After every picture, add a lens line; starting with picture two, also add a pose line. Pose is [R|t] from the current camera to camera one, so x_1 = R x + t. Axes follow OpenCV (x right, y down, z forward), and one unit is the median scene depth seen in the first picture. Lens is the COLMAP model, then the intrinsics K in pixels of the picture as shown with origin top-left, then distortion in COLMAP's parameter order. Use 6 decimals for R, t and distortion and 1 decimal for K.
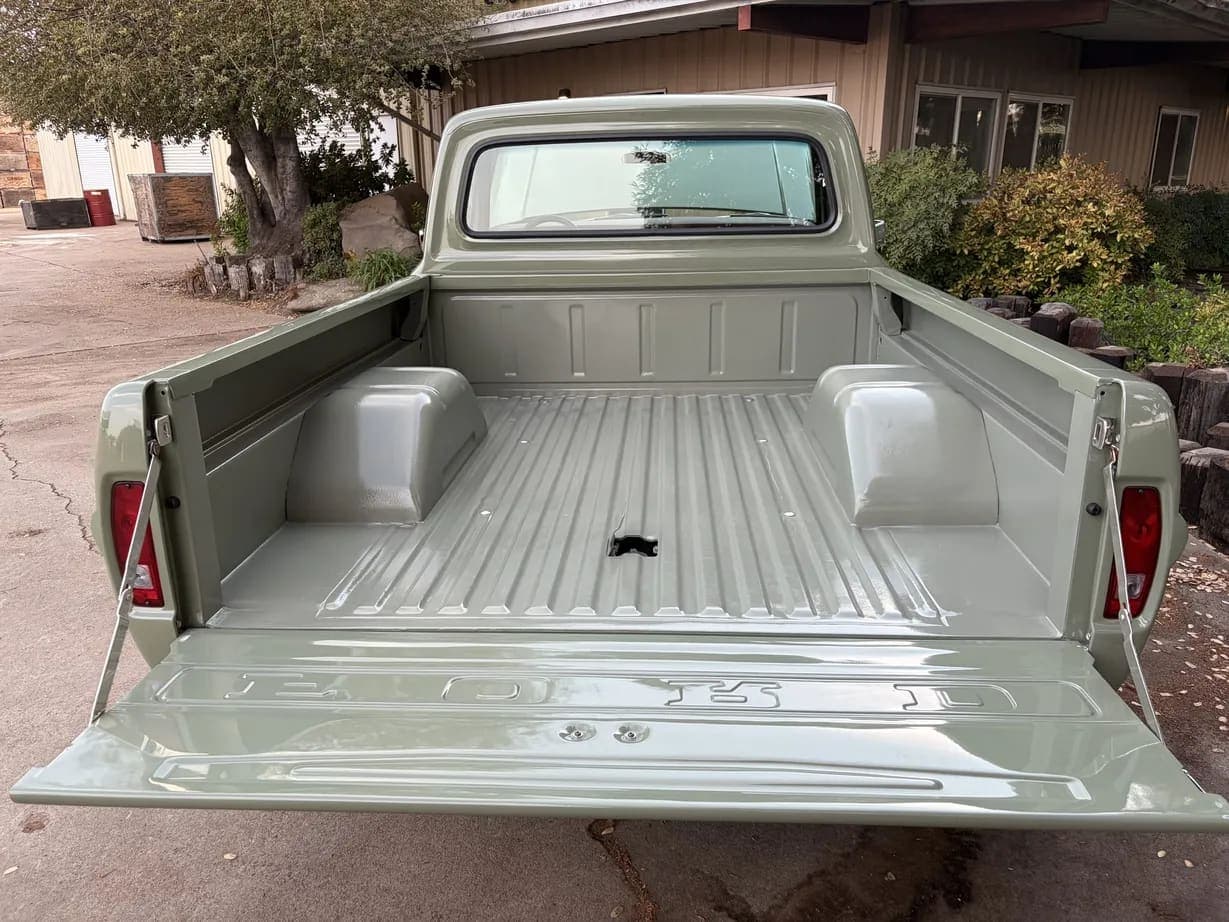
lens RADIAL K [[934.0, 0, 618.8], [0, 934.0, 459.5], [0, 0, 1]] dist [0.040063, -0.035491]
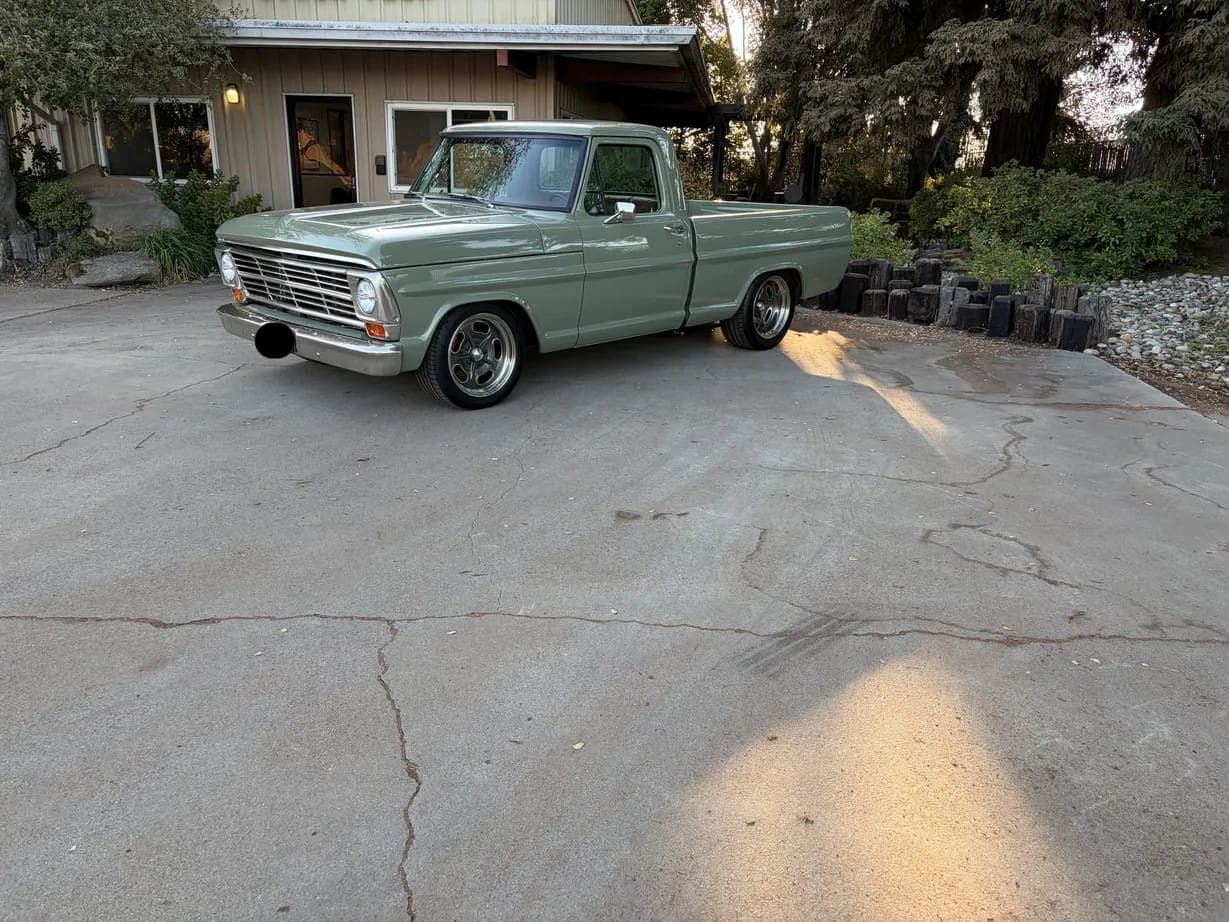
lens RADIAL K [[934.0, 0, 614.6], [0, 934.0, 457.1], [0, 0, 1]] dist [0.040063, -0.035491]
pose [[0.776044, -0.160435, 0.609931, -0.515195], [0.160350, 0.985515, 0.055206, 0.057510], [-0.609953, 0.054960, 0.790529, -0.148527]]
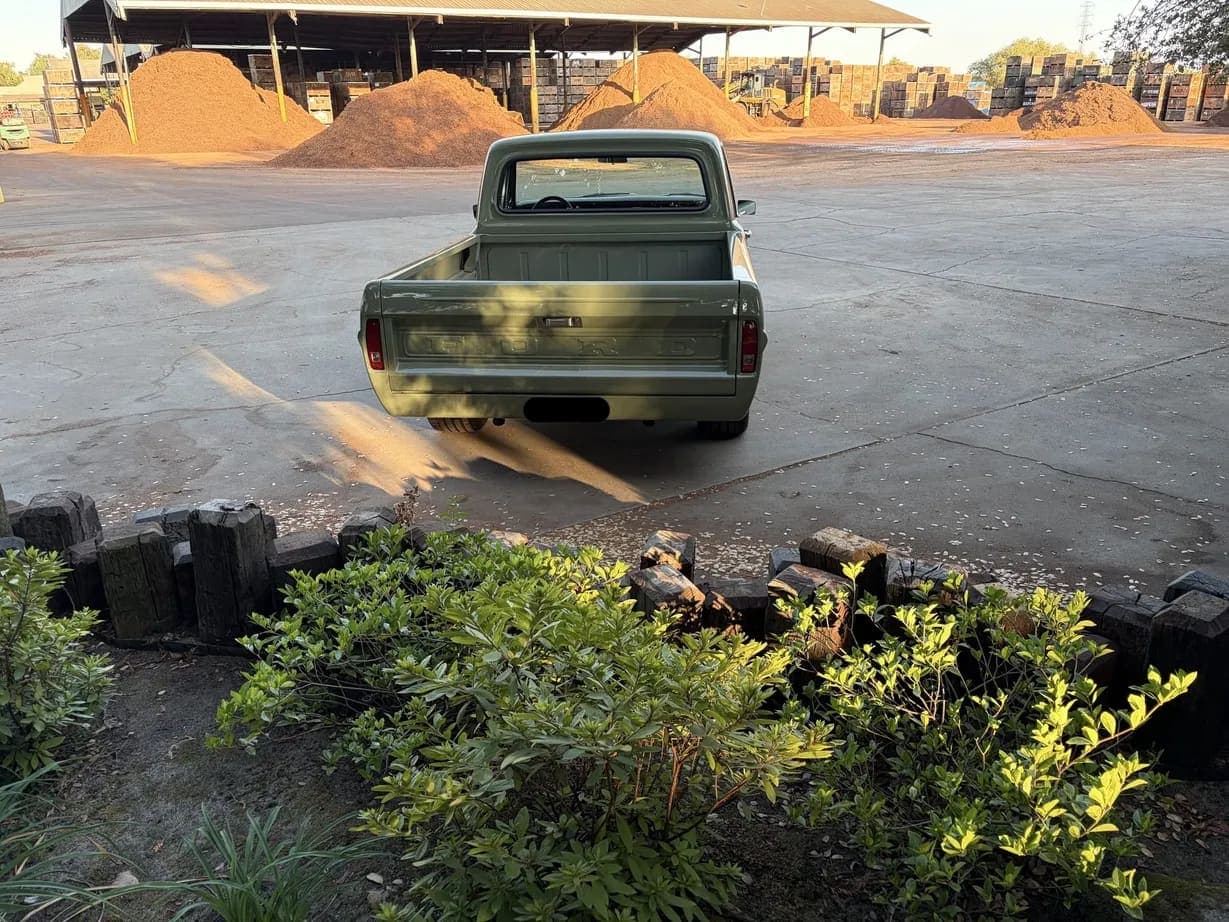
lens RADIAL K [[929.6, 0, 617.8], [0, 929.6, 459.9], [0, 0, 1]] dist [0.041385, -0.030095]
pose [[-0.200268, 0.366814, -0.908482, 0.497715], [-0.274059, 0.869277, 0.411398, -0.199410], [0.940630, 0.331368, -0.073560, 0.476739]]
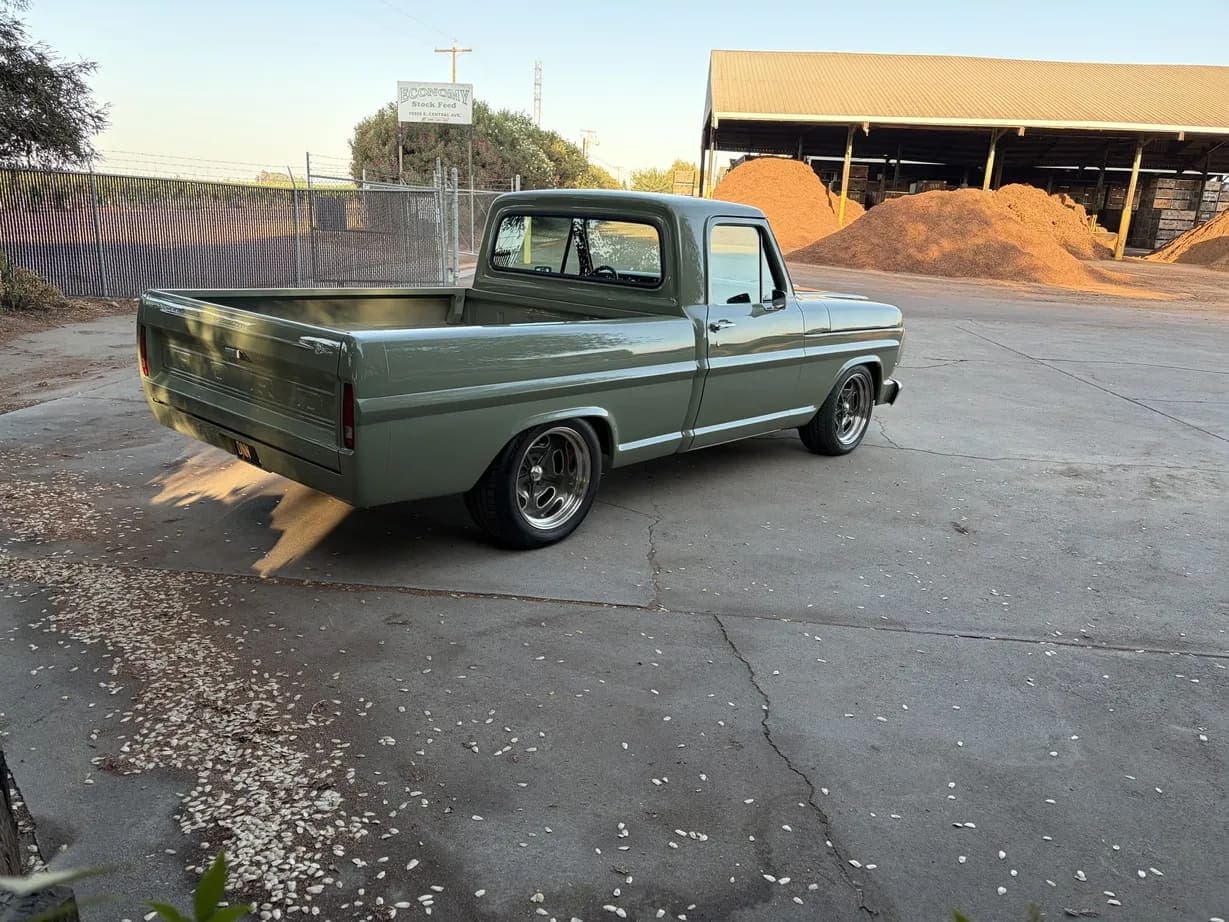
lens RADIAL K [[929.6, 0, 608.5], [0, 929.6, 456.7], [0, 0, 1]] dist [0.041385, -0.030095]
pose [[-0.750521, 0.149846, -0.643634, 0.242853], [-0.234322, 0.850330, 0.471203, -0.255442], [0.617909, 0.504465, -0.603078, 0.747038]]
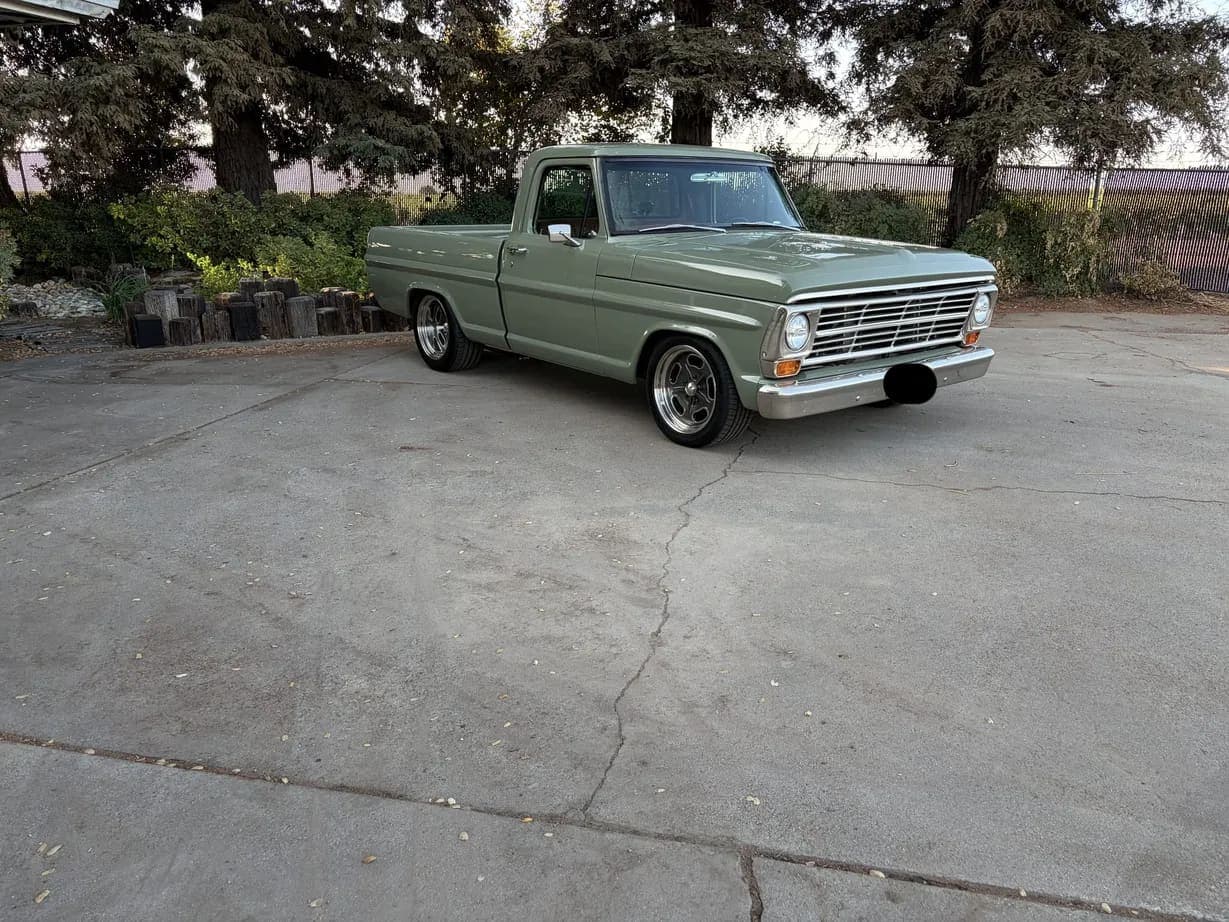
lens RADIAL K [[934.0, 0, 614.7], [0, 934.0, 458.0], [0, 0, 1]] dist [0.040063, -0.035491]
pose [[-0.540470, -0.216688, 0.812981, -0.649424], [0.256382, 0.877897, 0.404433, -0.206713], [-0.801349, 0.427017, -0.418922, 0.710086]]
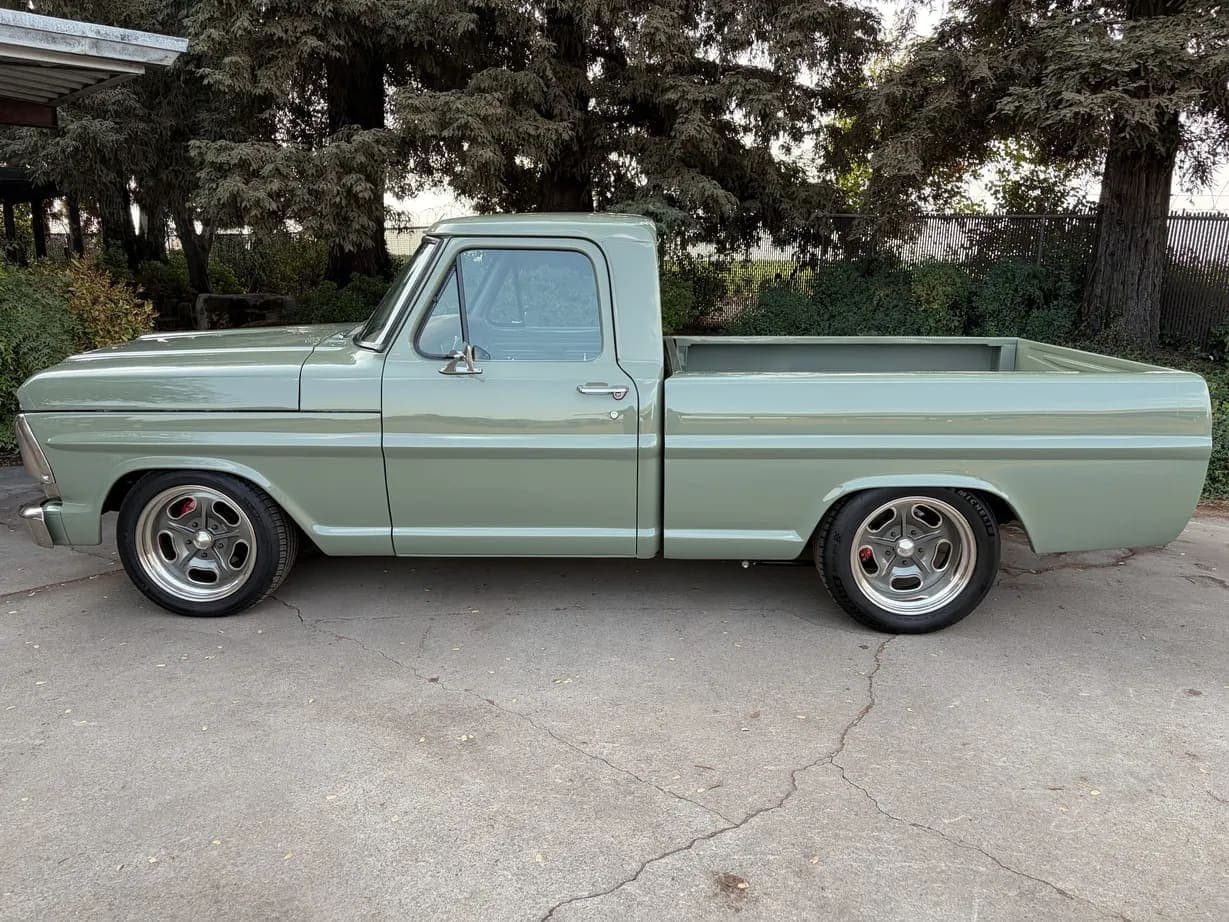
lens RADIAL K [[934.0, 0, 617.6], [0, 934.0, 471.2], [0, 0, 1]] dist [0.040063, -0.035491]
pose [[-0.018662, -0.207975, 0.977956, -0.417063], [0.288934, 0.935272, 0.204412, -0.107785], [-0.957167, 0.286380, 0.042637, 0.351064]]
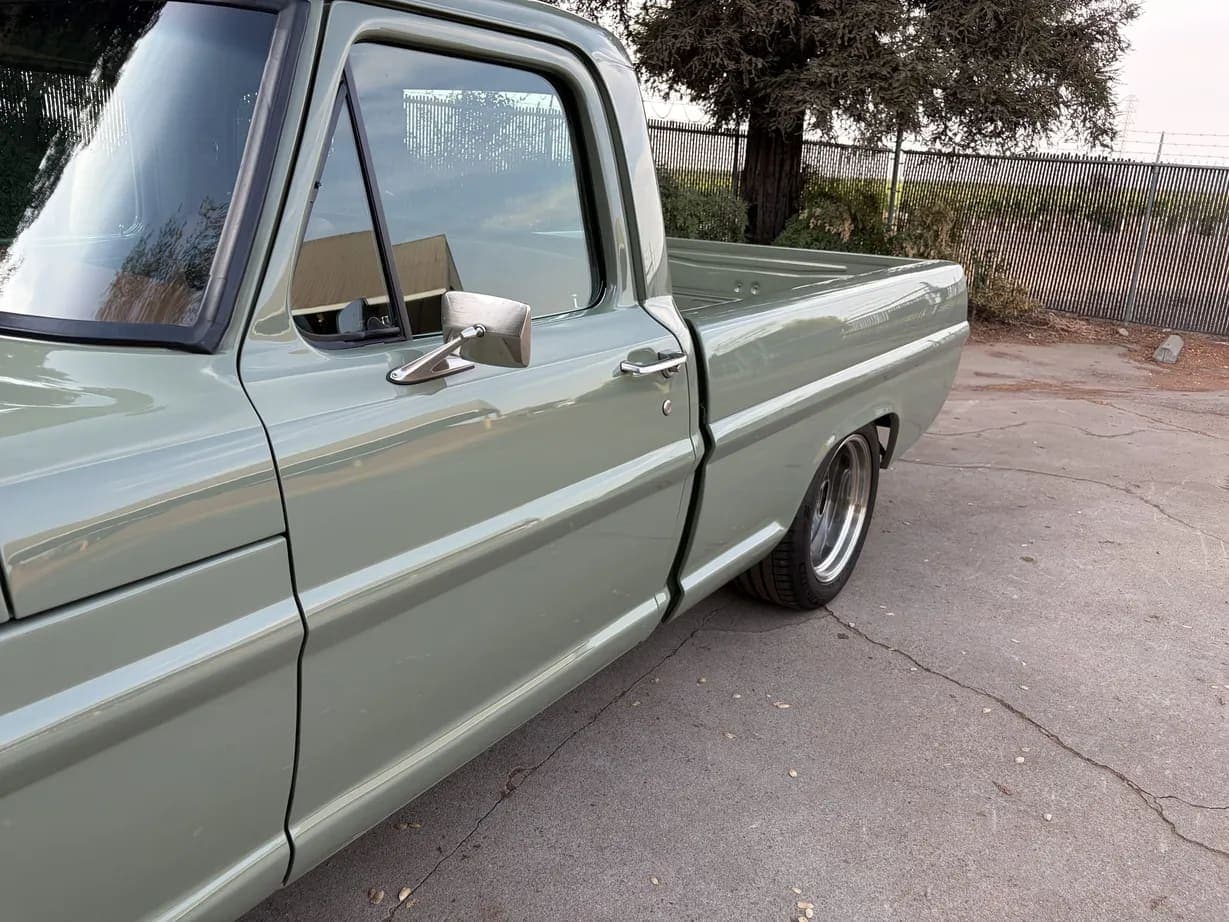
lens RADIAL K [[934.0, 0, 619.0], [0, 934.0, 474.6], [0, 0, 1]] dist [0.040063, -0.035491]
pose [[-0.848612, -0.186653, 0.494993, -0.162299], [0.124910, 0.838532, 0.530341, -0.143722], [-0.514057, 0.511883, -0.688274, 0.496954]]
